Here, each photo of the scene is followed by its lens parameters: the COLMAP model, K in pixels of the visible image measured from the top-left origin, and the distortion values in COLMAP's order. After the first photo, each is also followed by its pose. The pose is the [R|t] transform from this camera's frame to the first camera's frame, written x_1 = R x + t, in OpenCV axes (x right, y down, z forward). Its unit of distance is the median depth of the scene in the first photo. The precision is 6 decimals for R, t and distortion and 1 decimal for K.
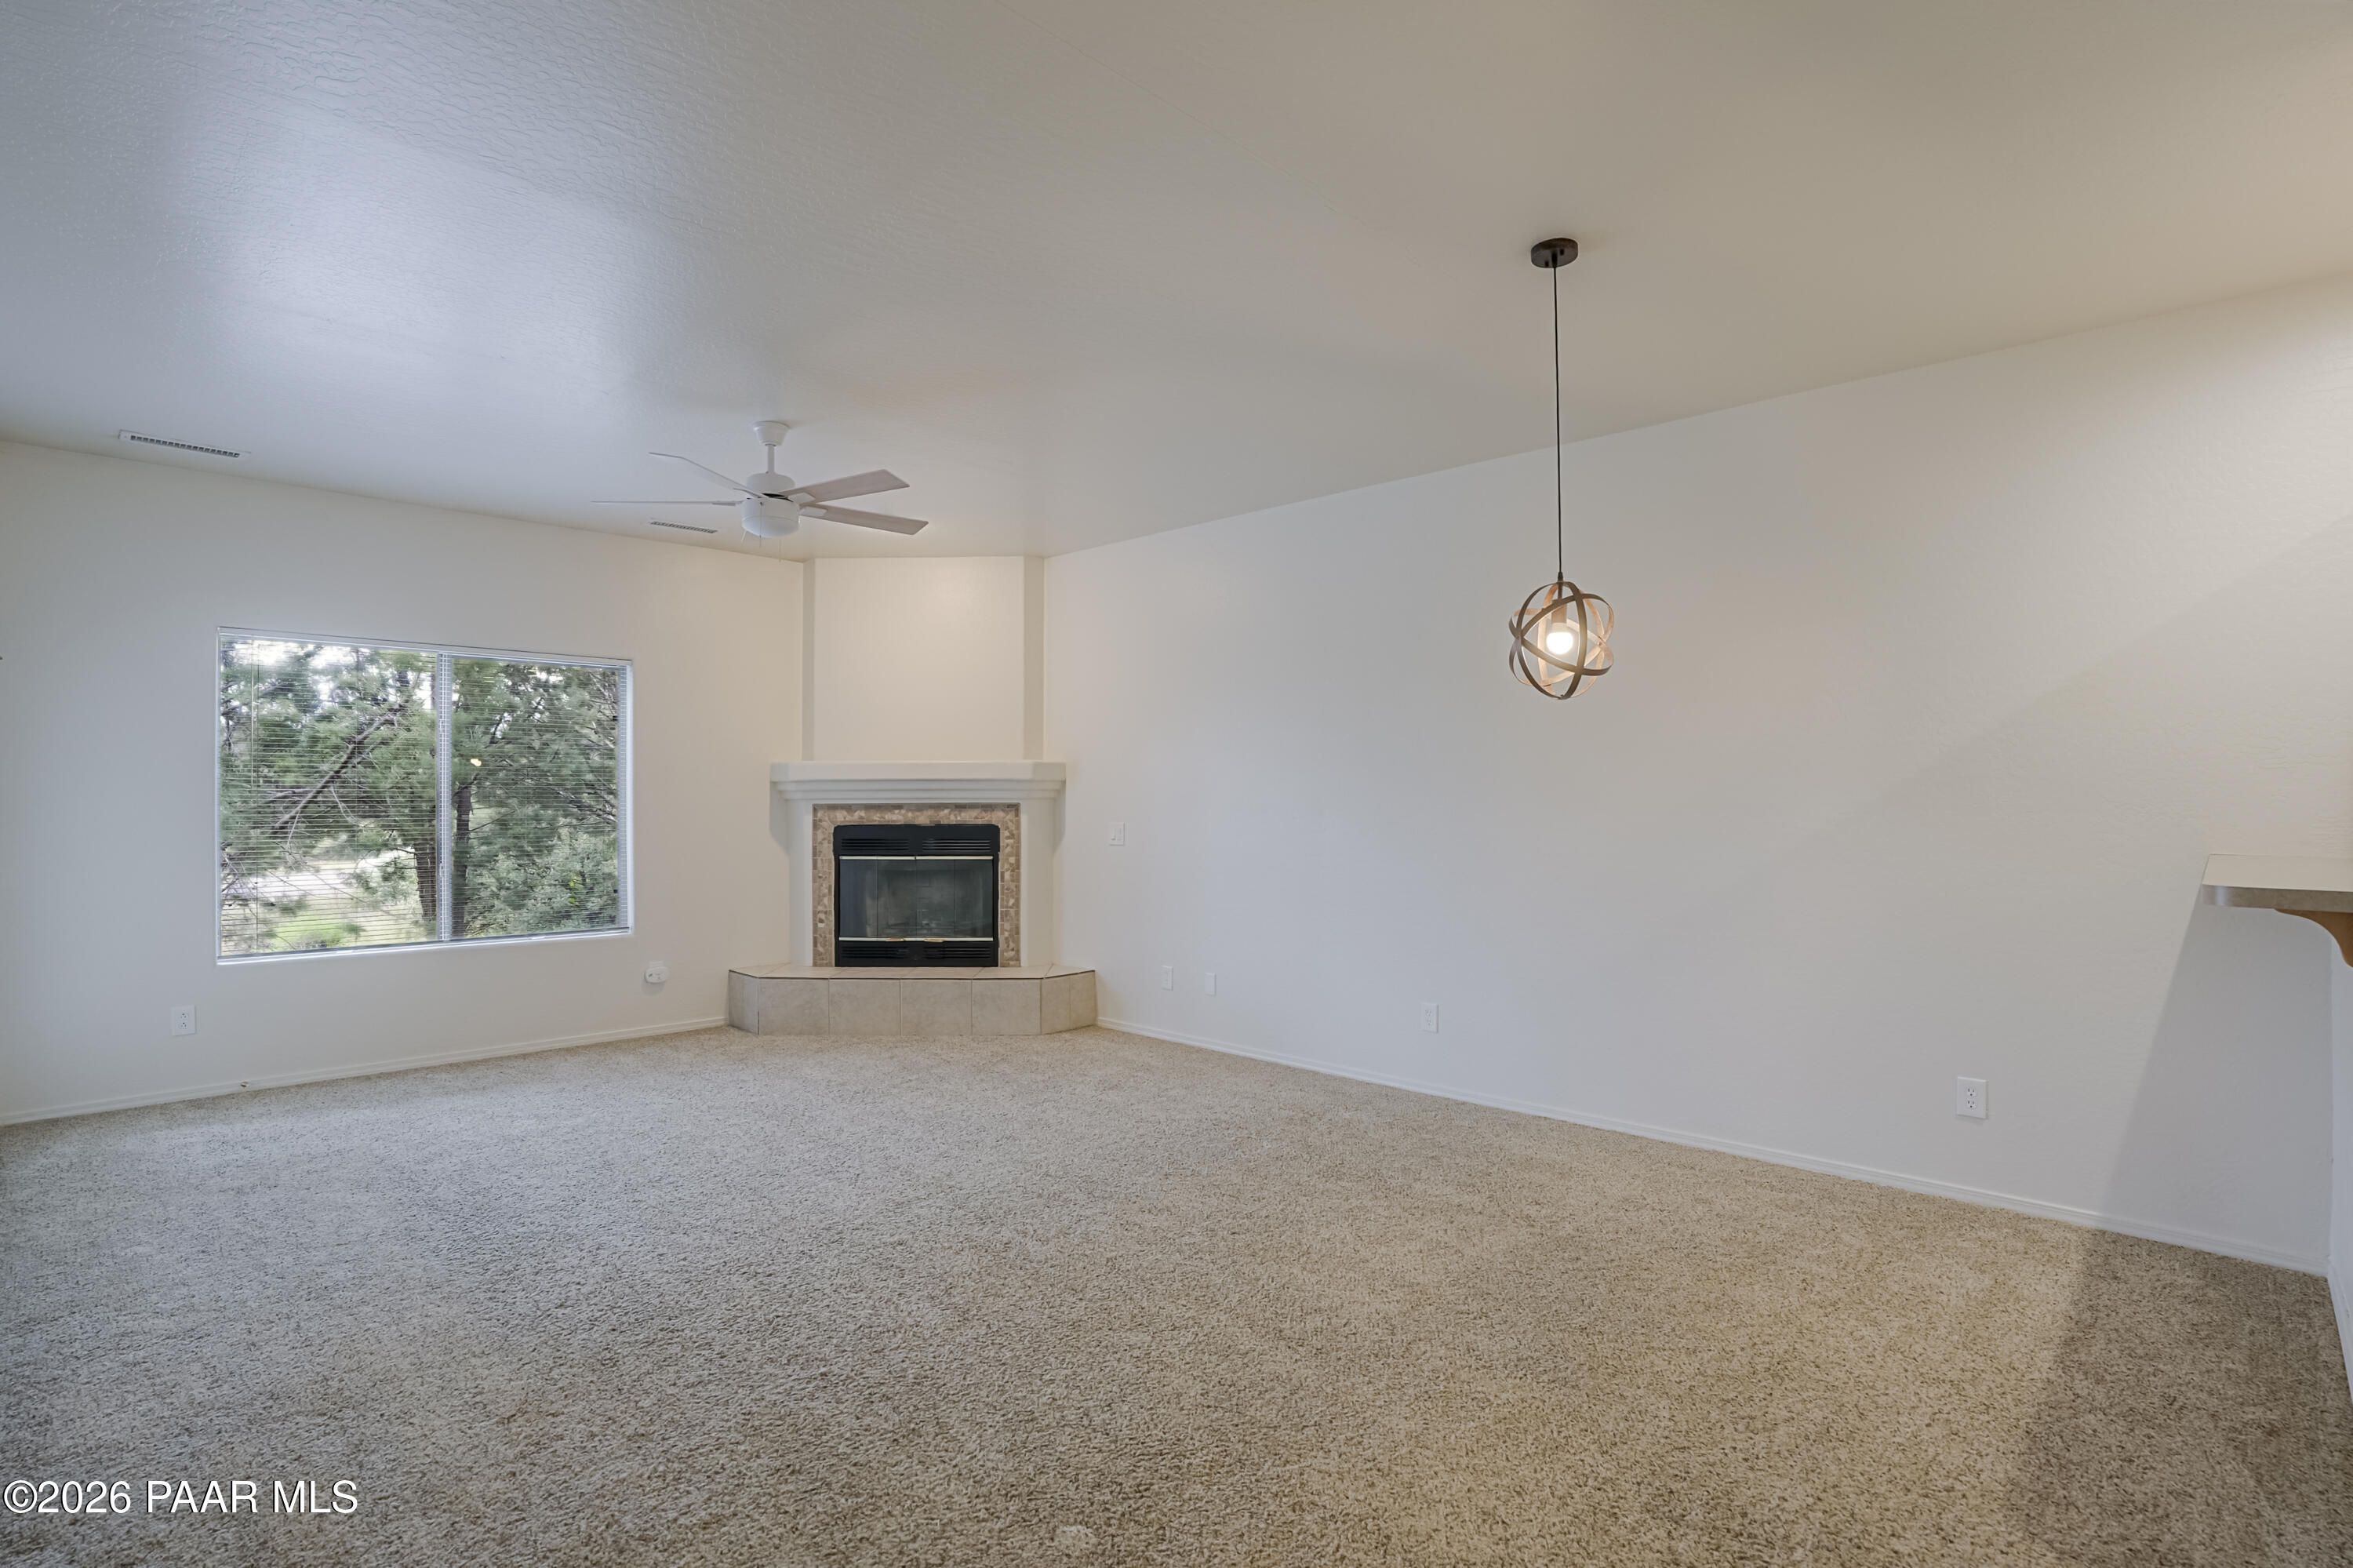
lens RADIAL K [[1101.2, 0, 1179.8], [0, 1101.2, 787.6], [0, 0, 1]] dist [-0.002307, 0.000604]
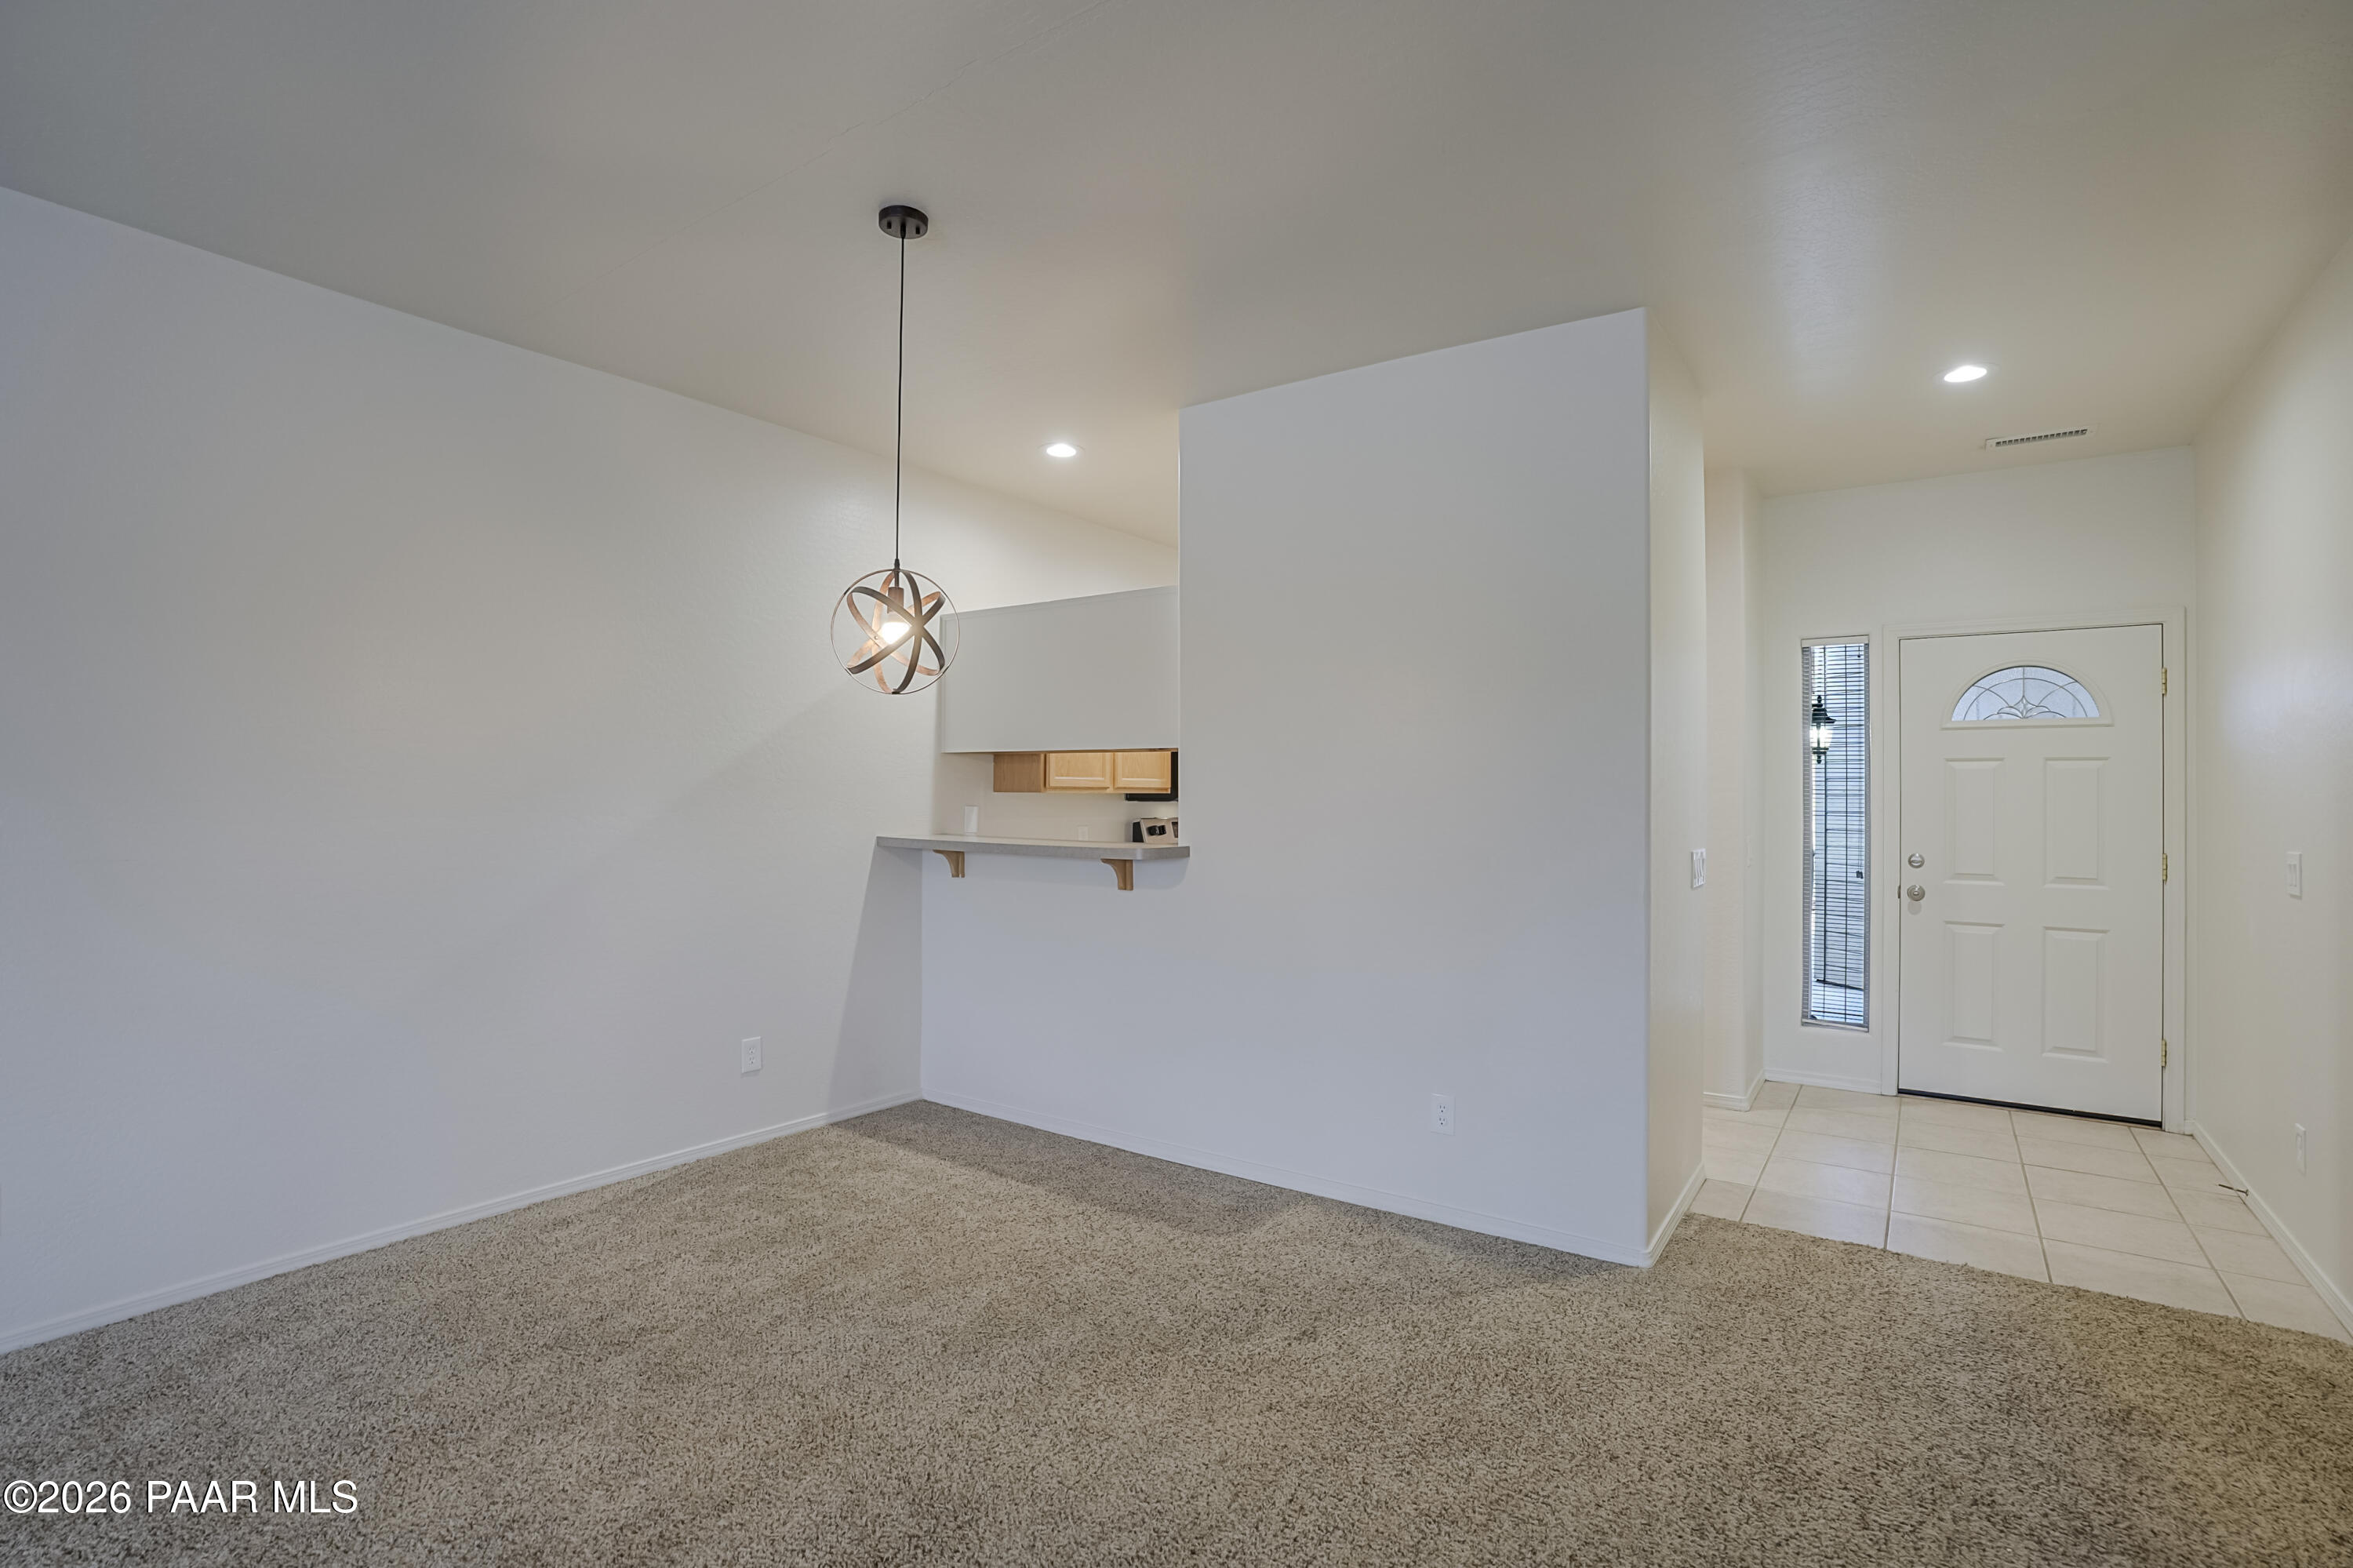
lens RADIAL K [[1101.2, 0, 1179.8], [0, 1101.2, 793.0], [0, 0, 1]] dist [-0.002307, 0.000604]
pose [[-0.114480, 0.005484, 0.993410, -0.592817], [-0.019946, 0.999770, -0.007817, 0.006457], [-0.993225, -0.020709, -0.114344, 0.831104]]
